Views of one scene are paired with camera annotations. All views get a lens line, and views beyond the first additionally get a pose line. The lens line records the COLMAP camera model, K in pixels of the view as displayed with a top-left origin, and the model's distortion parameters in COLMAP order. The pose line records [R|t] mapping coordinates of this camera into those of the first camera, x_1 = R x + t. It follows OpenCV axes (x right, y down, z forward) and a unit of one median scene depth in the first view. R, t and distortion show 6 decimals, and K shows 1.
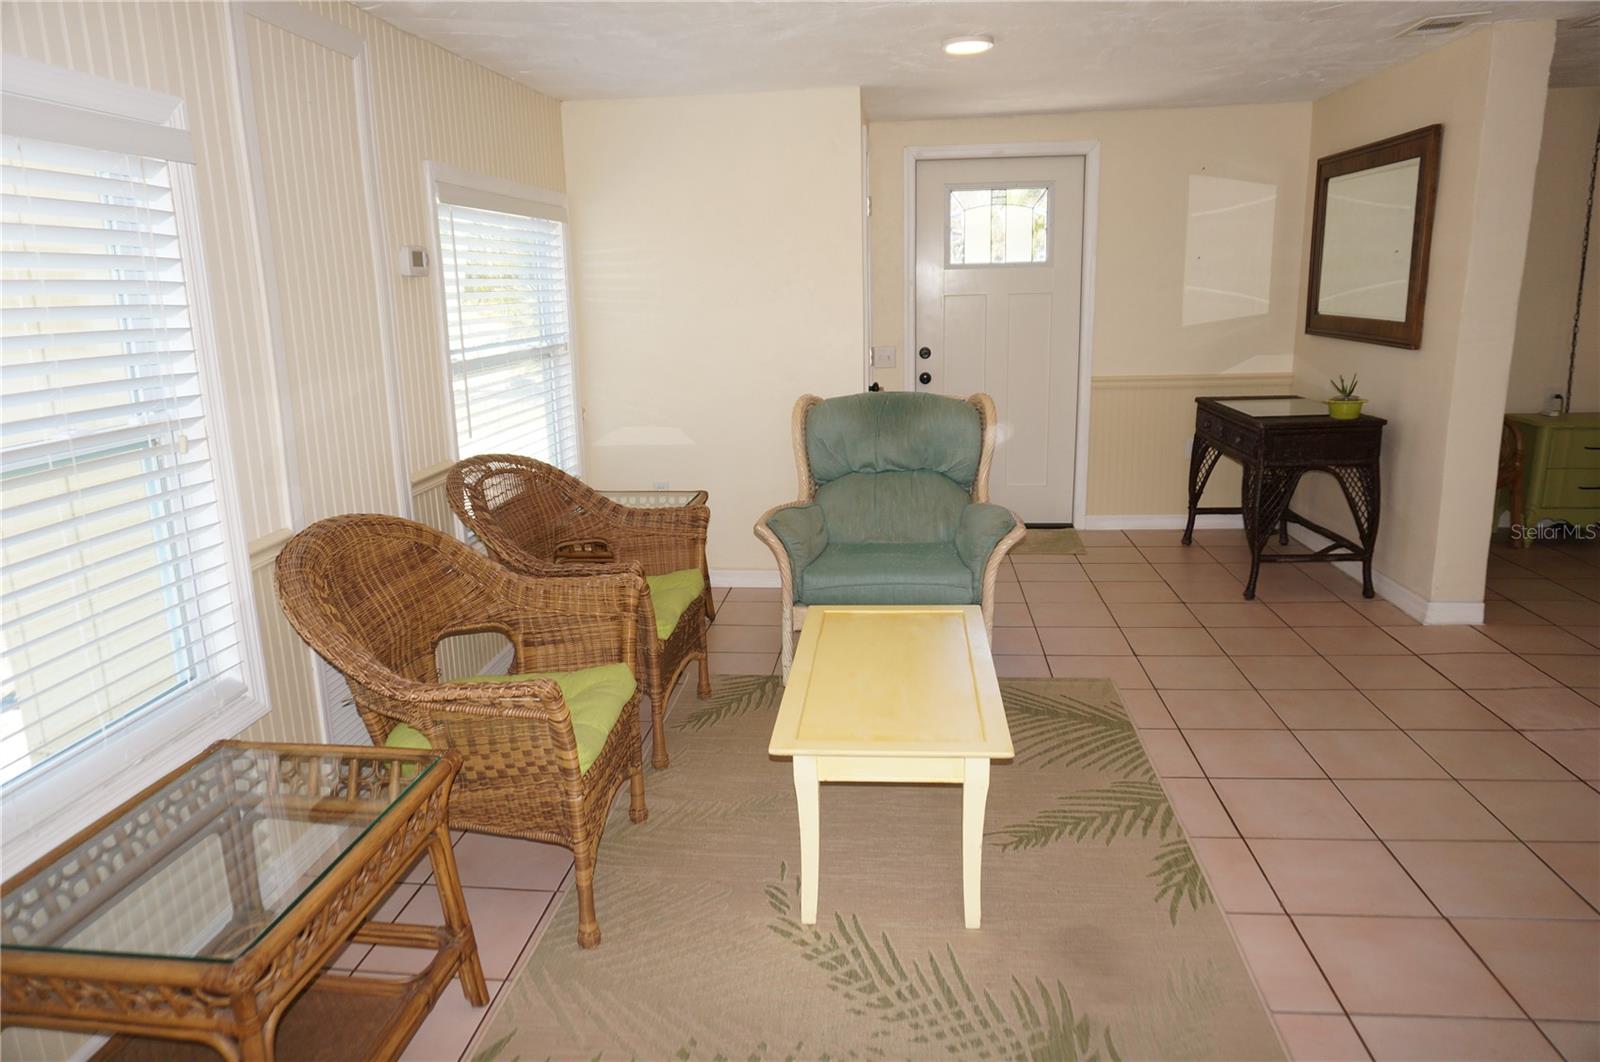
lens RADIAL K [[1065.1, 0, 802.4], [0, 1065.1, 542.0], [0, 0, 1]] dist [-0.042532, 0.024849]
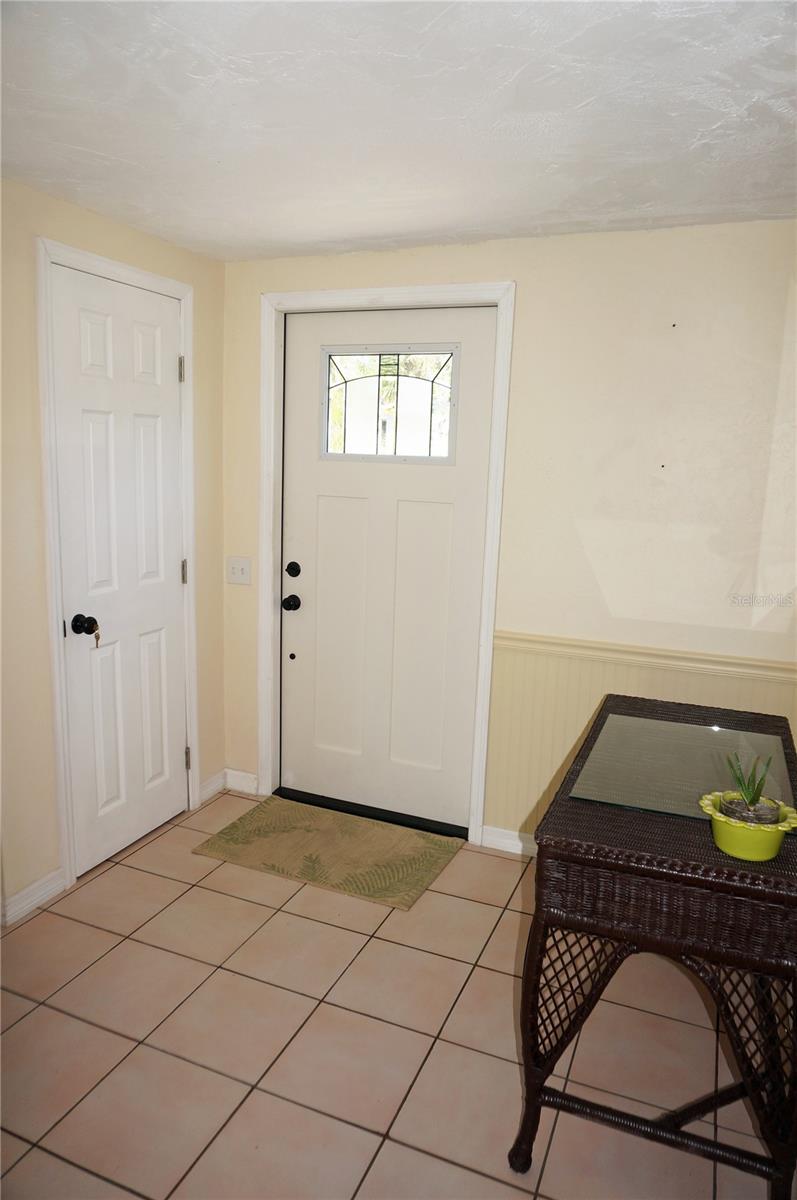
lens RADIAL K [[798.8, 0, 418.1], [0, 798.8, 602.6], [0, 0, 1]] dist [-0.042532, 0.024849]
pose [[0.961089, 0.110620, -0.253121, 0.454839], [-0.126040, 0.990982, -0.045484, -0.185070], [0.245807, 0.075617, 0.966365, 0.636946]]
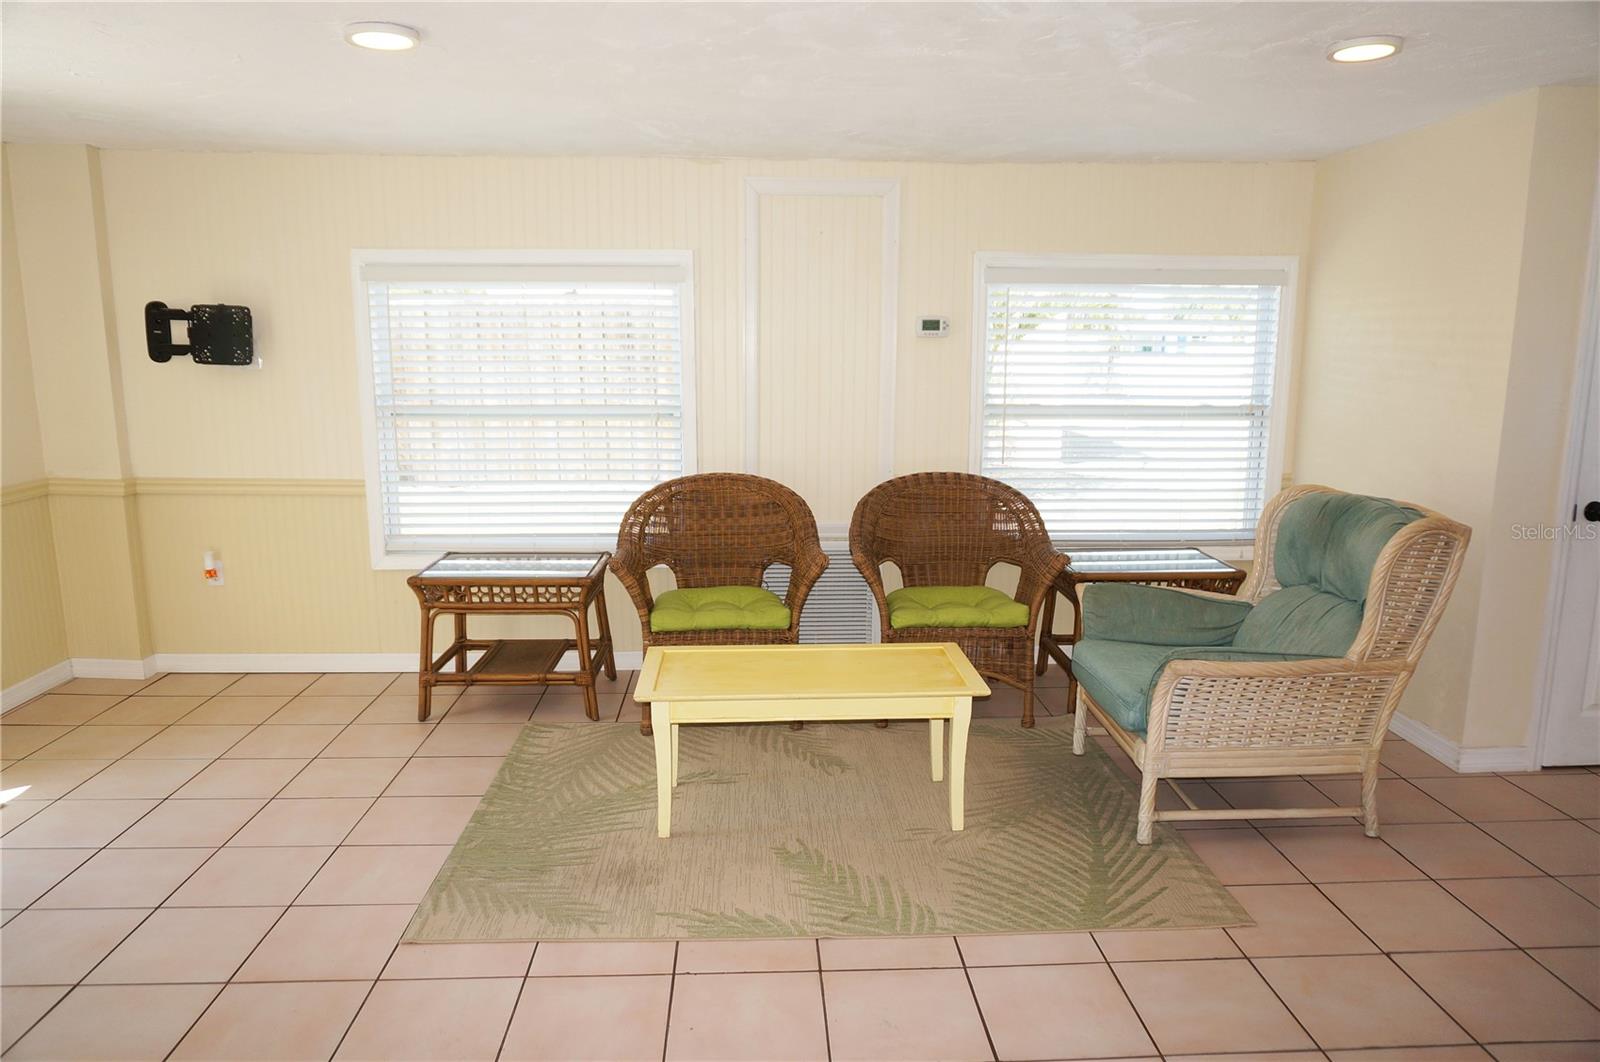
lens RADIAL K [[1065.1, 0, 792.5], [0, 1065.1, 537.0], [0, 0, 1]] dist [-0.042532, 0.024849]
pose [[0.138679, 0.204038, -0.969091, 0.735540], [-0.238656, 0.956593, 0.167254, -0.135245], [0.961151, 0.208084, 0.181354, 0.441568]]
